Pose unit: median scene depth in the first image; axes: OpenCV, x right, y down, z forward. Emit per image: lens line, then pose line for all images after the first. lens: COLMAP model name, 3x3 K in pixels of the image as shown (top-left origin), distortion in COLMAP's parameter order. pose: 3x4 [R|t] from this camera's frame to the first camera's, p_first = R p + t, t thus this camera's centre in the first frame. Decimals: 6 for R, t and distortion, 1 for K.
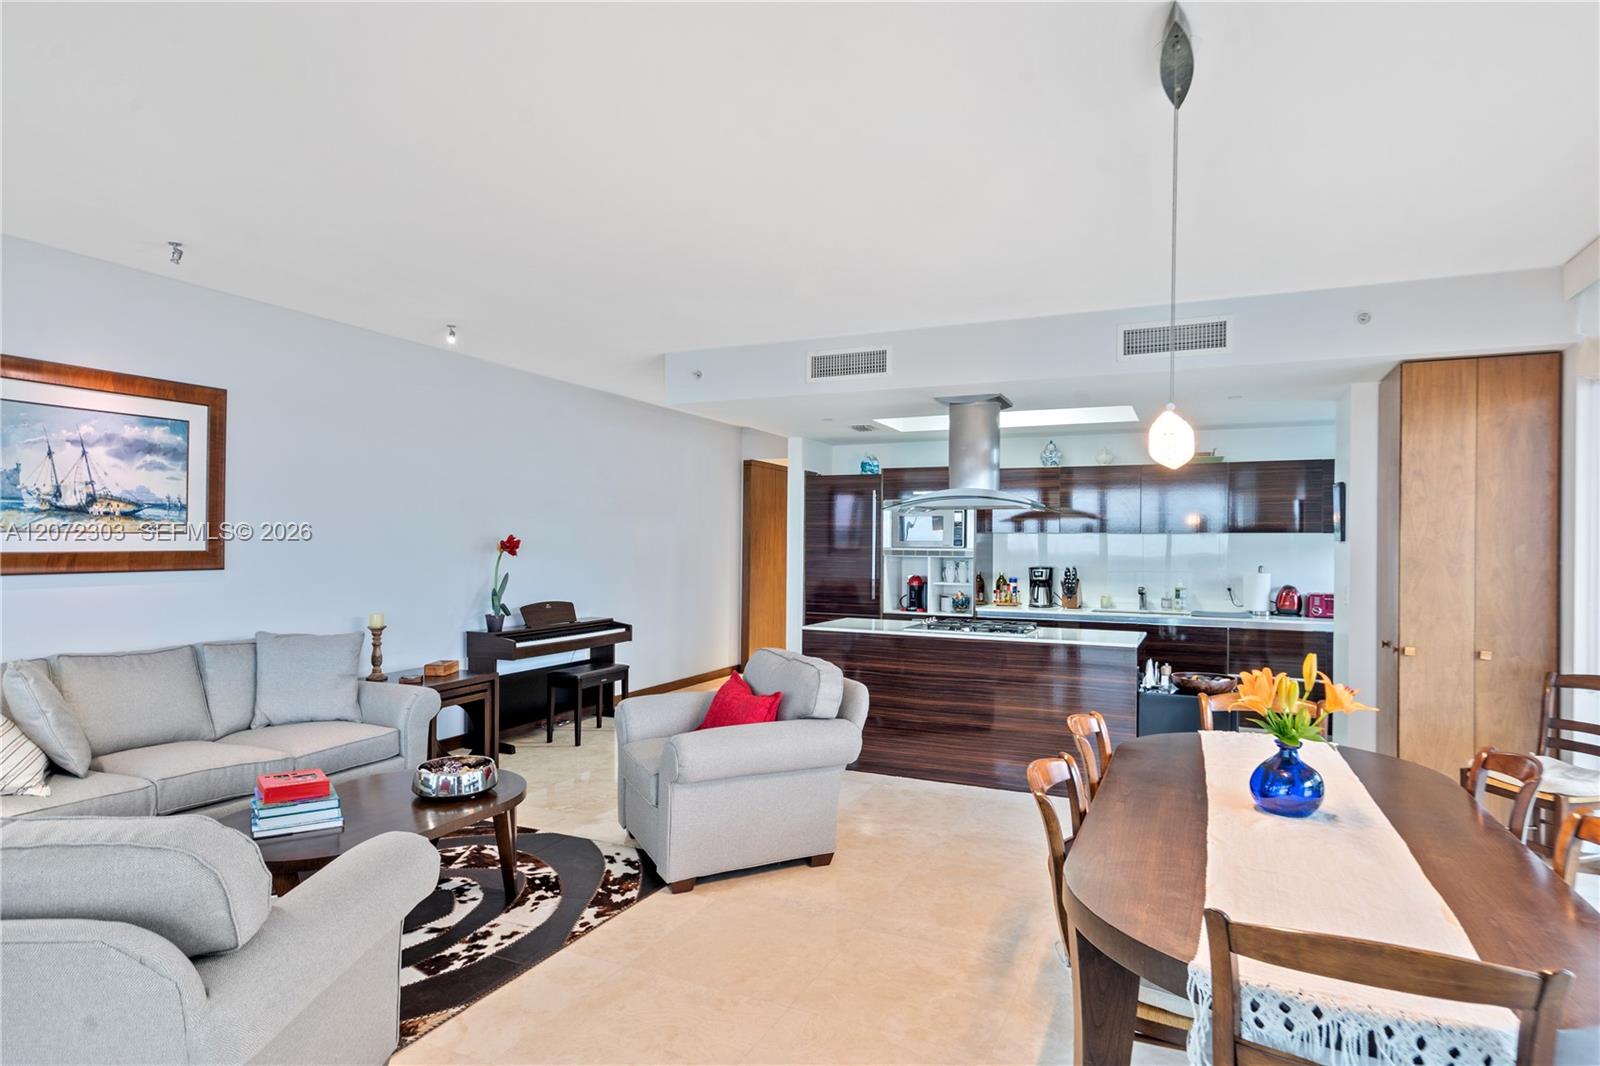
lens RADIAL K [[877.0, 0, 802.5], [0, 877.0, 541.1], [0, 0, 1]] dist [0.007057, 0.001020]
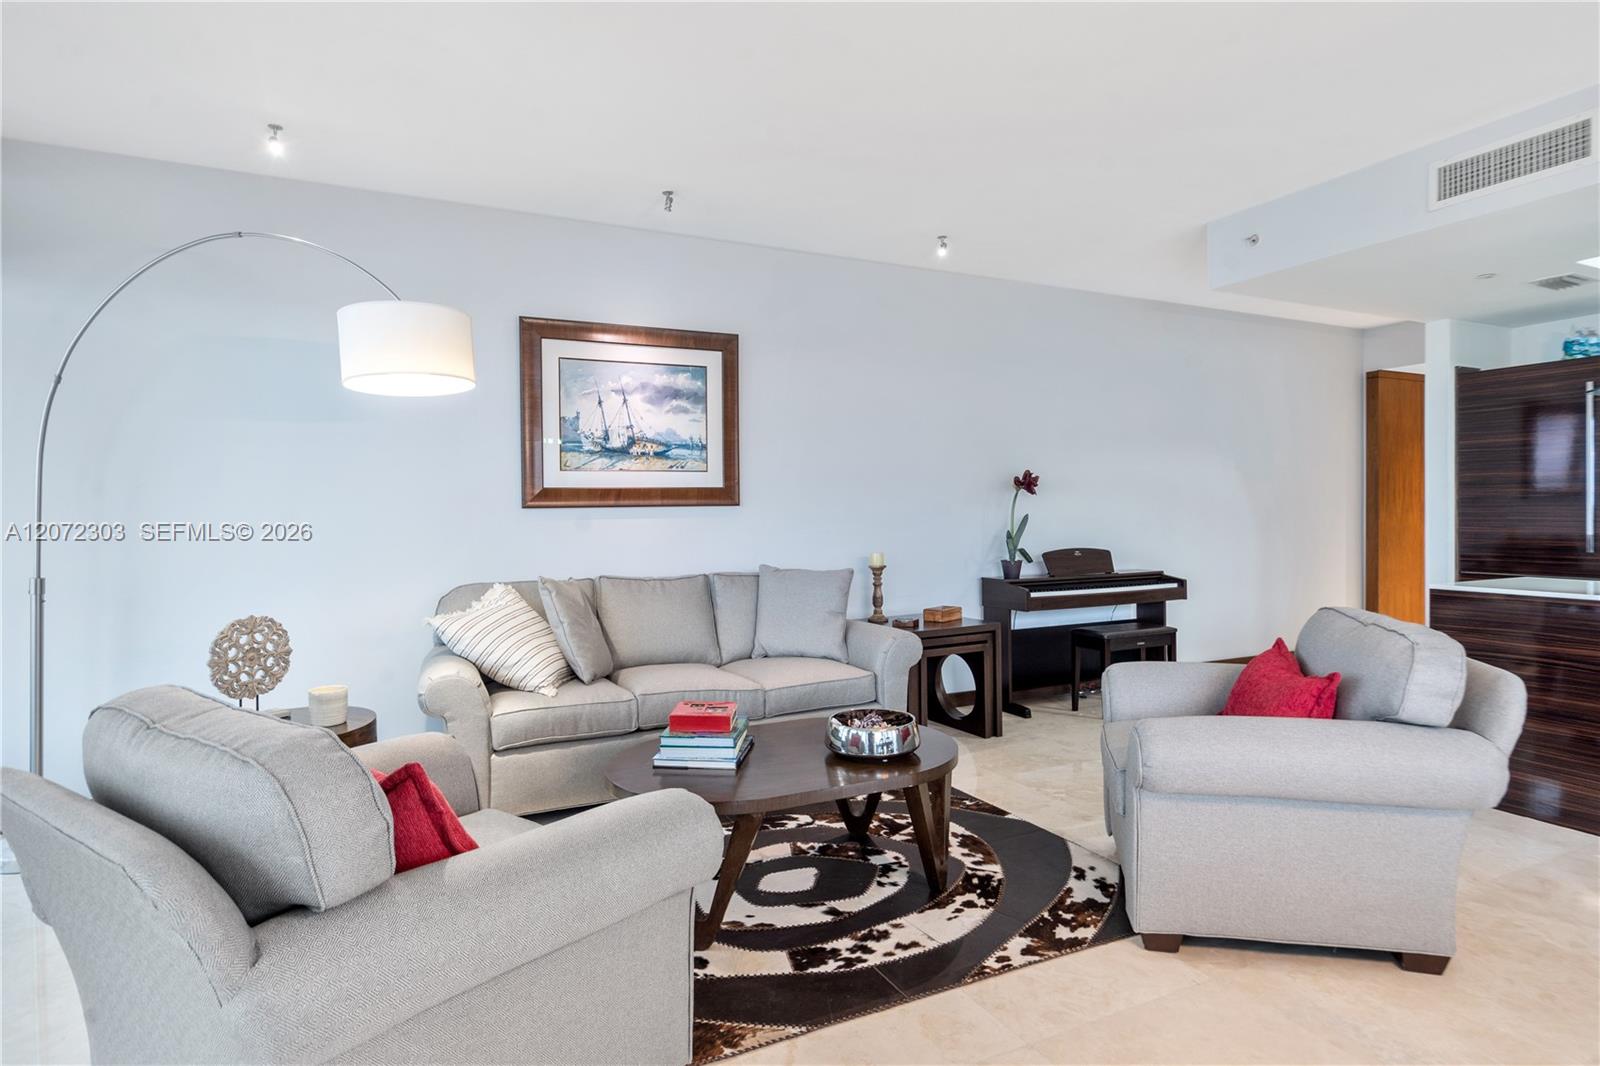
lens RADIAL K [[877.0, 0, 799.0], [0, 877.0, 516.4], [0, 0, 1]] dist [0.007057, 0.001020]
pose [[0.778672, -0.011865, -0.627319, 0.067528], [0.018694, 0.999816, 0.004294, 0.049703], [0.627152, -0.015070, 0.778751, 0.267182]]
